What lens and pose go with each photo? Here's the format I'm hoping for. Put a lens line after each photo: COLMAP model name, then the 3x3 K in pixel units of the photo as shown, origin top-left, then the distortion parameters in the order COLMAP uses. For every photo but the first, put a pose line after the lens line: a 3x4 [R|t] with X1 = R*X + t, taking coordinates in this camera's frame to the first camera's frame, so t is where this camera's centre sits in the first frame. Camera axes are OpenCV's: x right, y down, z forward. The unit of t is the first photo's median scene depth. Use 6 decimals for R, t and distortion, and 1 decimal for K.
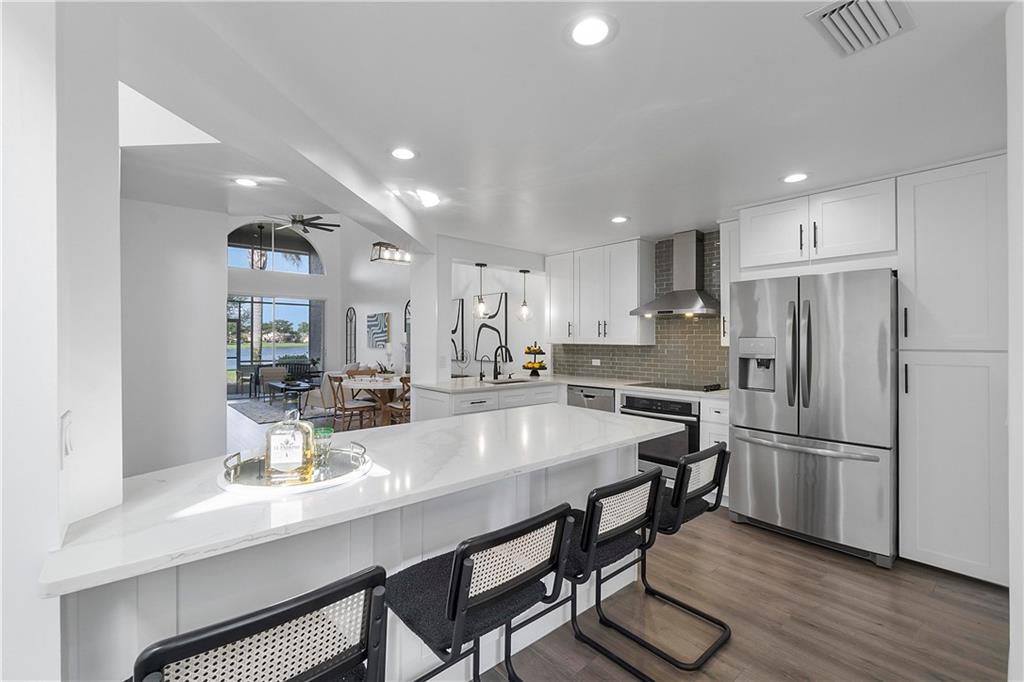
lens RADIAL K [[439.9, 0, 509.8], [0, 439.9, 335.9], [0, 0, 1]] dist [-0.000094, 0.000157]
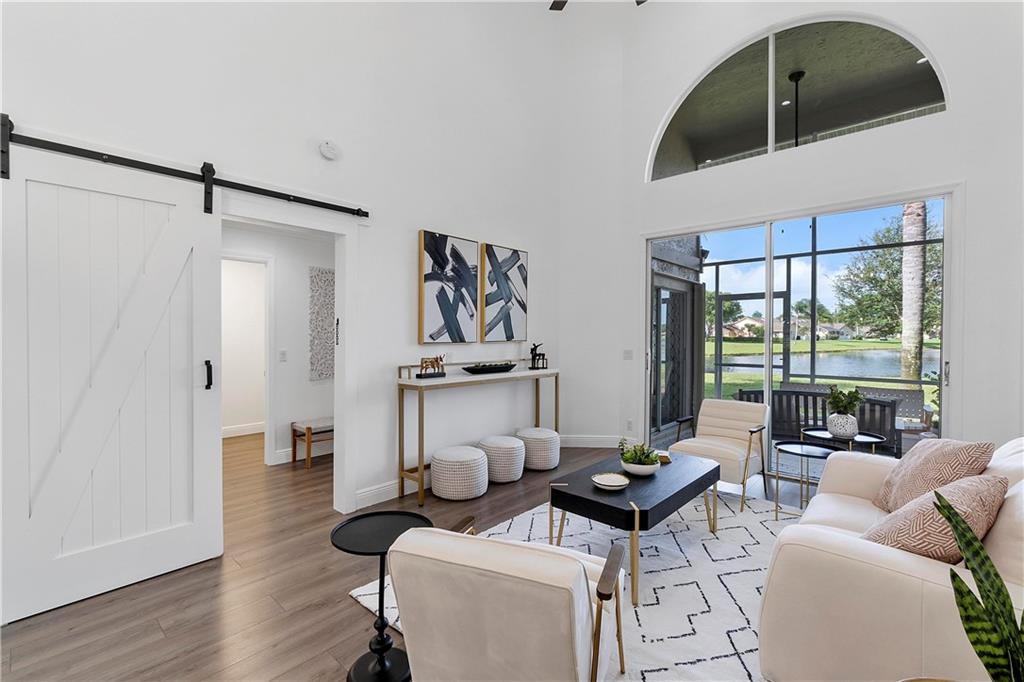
lens RADIAL K [[441.8, 0, 509.0], [0, 441.8, 341.0], [0, 0, 1]] dist [-0.004420, 0.000147]
pose [[0.107911, 0.010009, -0.994110, -0.371385], [0.010119, 0.999886, 0.011166, 0.025607], [0.994109, -0.011264, 0.107797, 1.582350]]
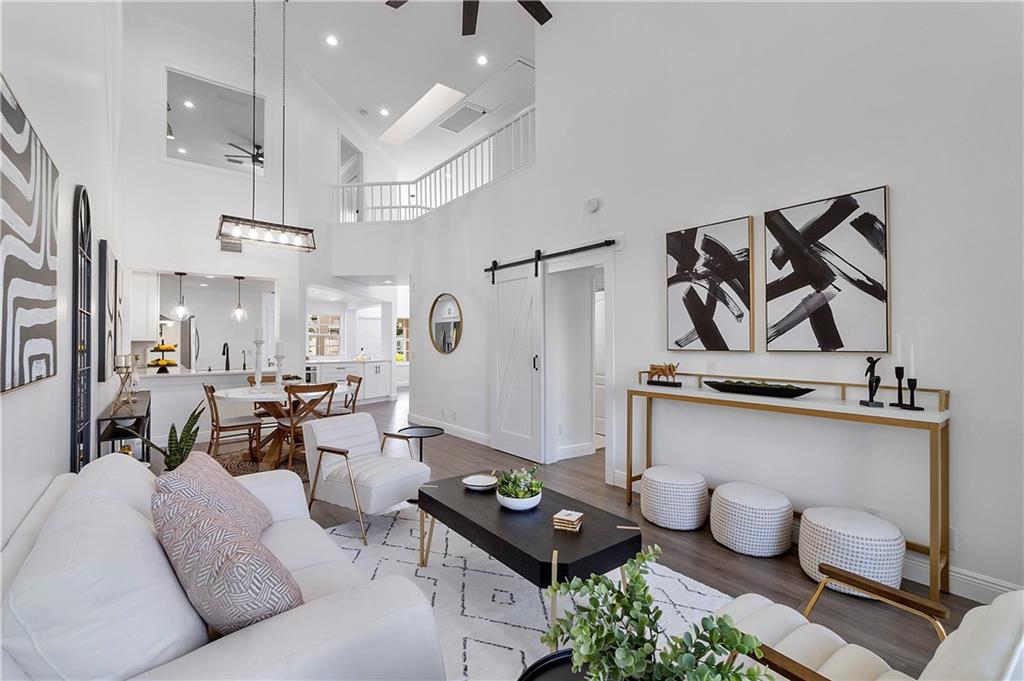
lens RADIAL K [[441.8, 0, 509.0], [0, 441.8, 340.5], [0, 0, 1]] dist [-0.004420, 0.000147]
pose [[-0.998697, -0.002421, 0.050966, -0.913039], [-0.003098, 0.999908, -0.013213, 0.031175], [-0.050929, -0.013354, -0.998613, 2.259039]]
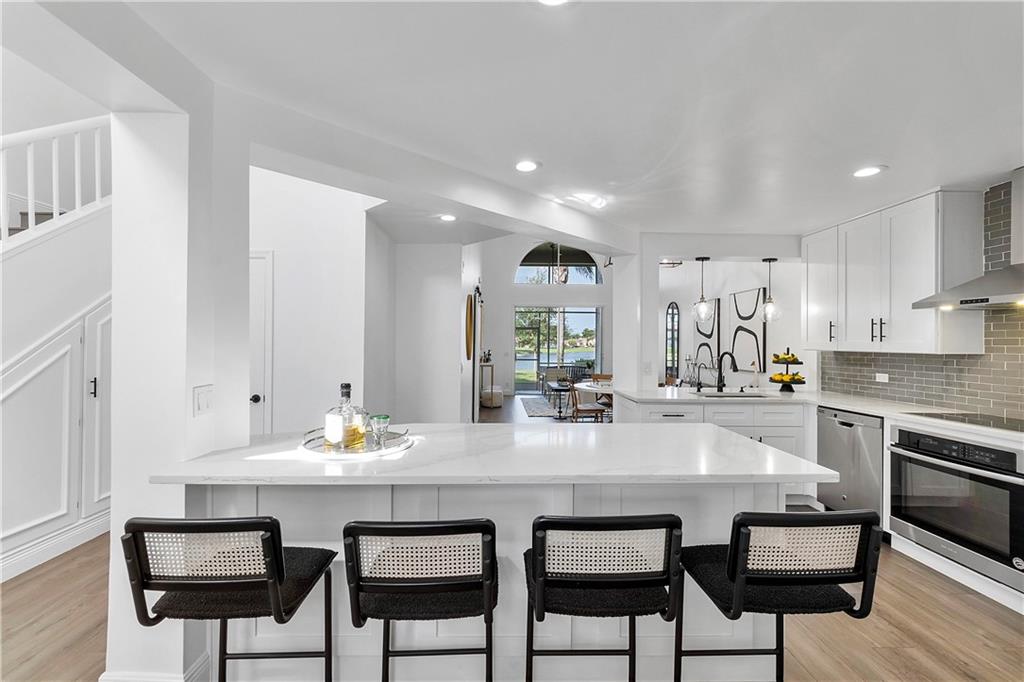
lens RADIAL K [[446.5, 0, 512.0], [0, 446.5, 341.0], [0, 0, 1]] dist [-0.000575, 0.000249]
pose [[0.772972, -0.002245, -0.634436, 0.211320], [0.001871, 0.999997, -0.001258, 0.001258], [0.634437, -0.000215, 0.772975, 0.084507]]
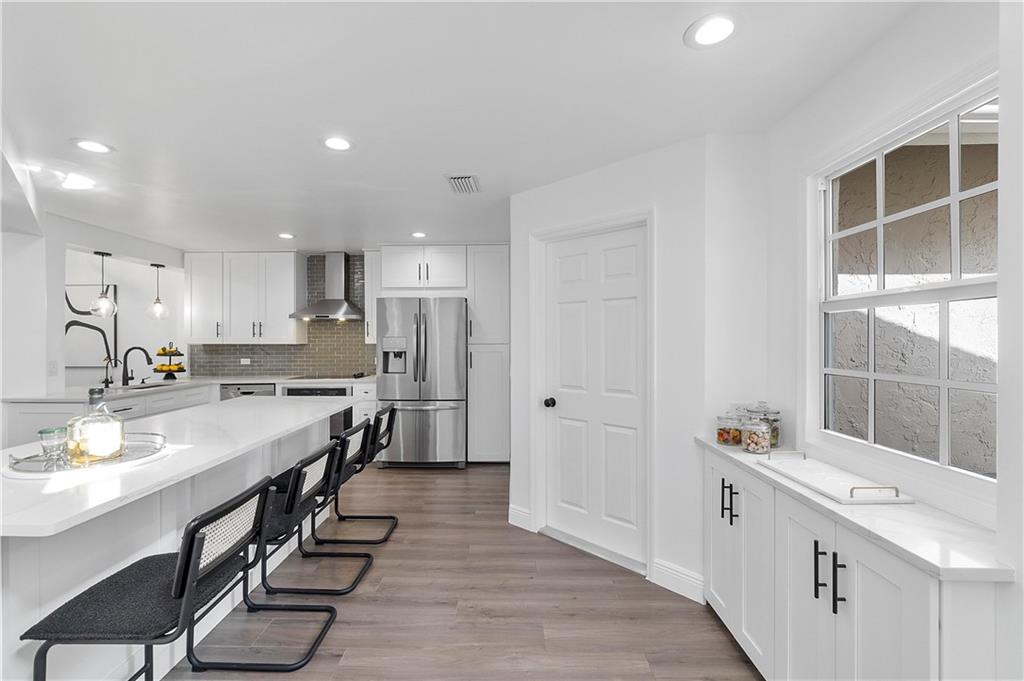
lens RADIAL K [[440.1, 0, 499.4], [0, 440.1, 338.8], [0, 0, 1]] dist [-0.011433, 0.000353]
pose [[0.670627, -0.007336, 0.741758, -0.185765], [0.000513, 0.999955, 0.009426, -0.003196], [-0.741794, -0.005941, 0.670601, -0.152161]]
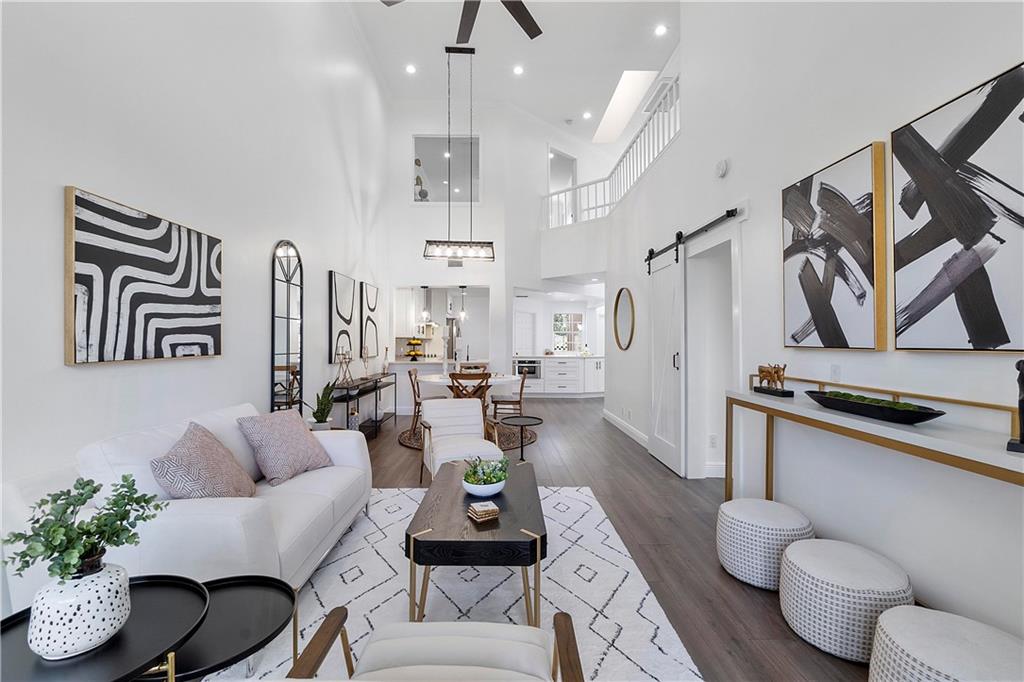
lens RADIAL K [[446.5, 0, 512.0], [0, 446.5, 341.0], [0, 0, 1]] dist [-0.000575, 0.000249]
pose [[-0.766621, -0.004459, 0.642084, -1.232934], [-0.008070, 0.999964, -0.002691, 0.033478], [-0.642049, -0.007245, -0.766629, 2.151441]]
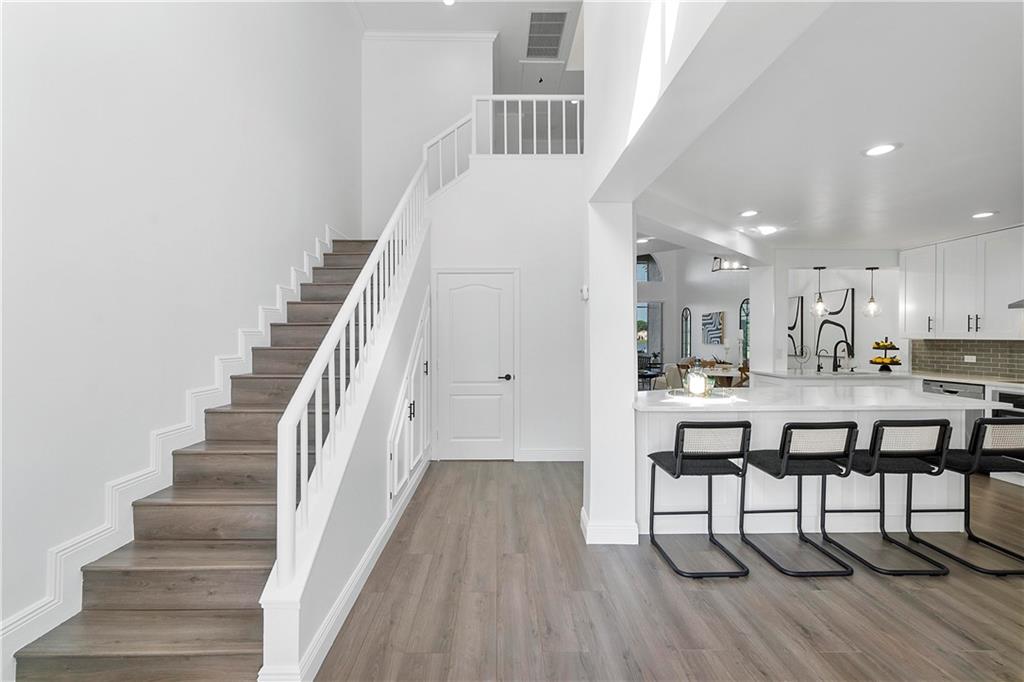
lens RADIAL K [[441.8, 0, 509.0], [0, 441.8, 341.0], [0, 0, 1]] dist [-0.004420, 0.000147]
pose [[0.762958, 0.001988, -0.646445, 0.058971], [0.009404, 0.999855, 0.014173, -0.000422], [0.646380, -0.016892, 0.762829, -0.374573]]
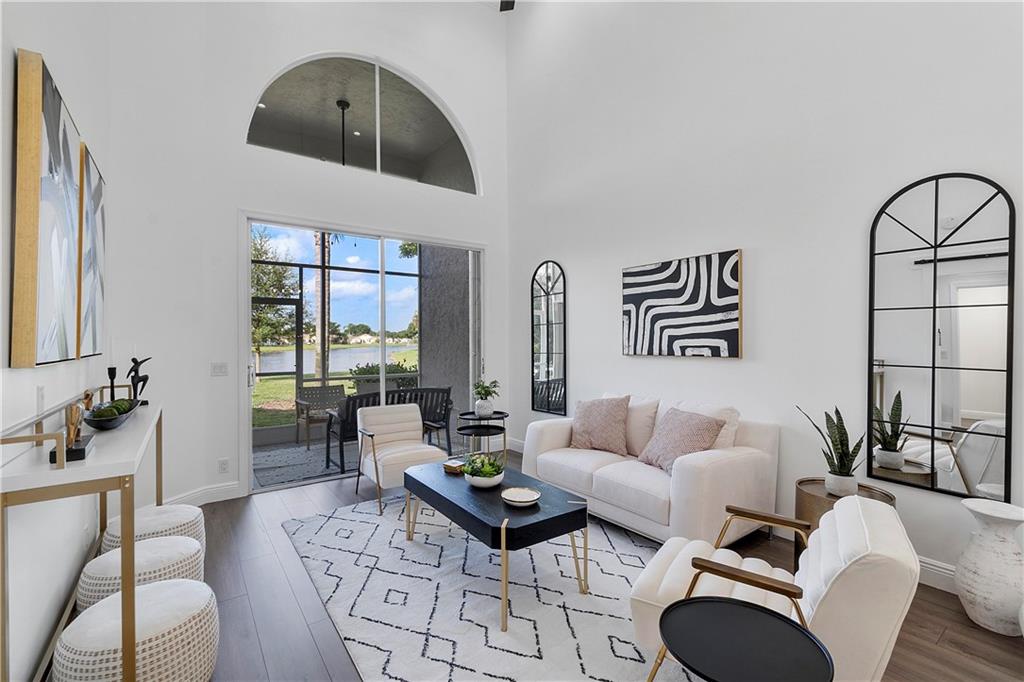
lens RADIAL K [[446.5, 0, 512.0], [0, 446.5, 341.0], [0, 0, 1]] dist [-0.000575, 0.000249]
pose [[0.995603, -0.006886, -0.093419, -0.806339], [0.007926, 0.999911, 0.010768, 0.020372], [0.093336, -0.011461, 0.995569, 1.268727]]
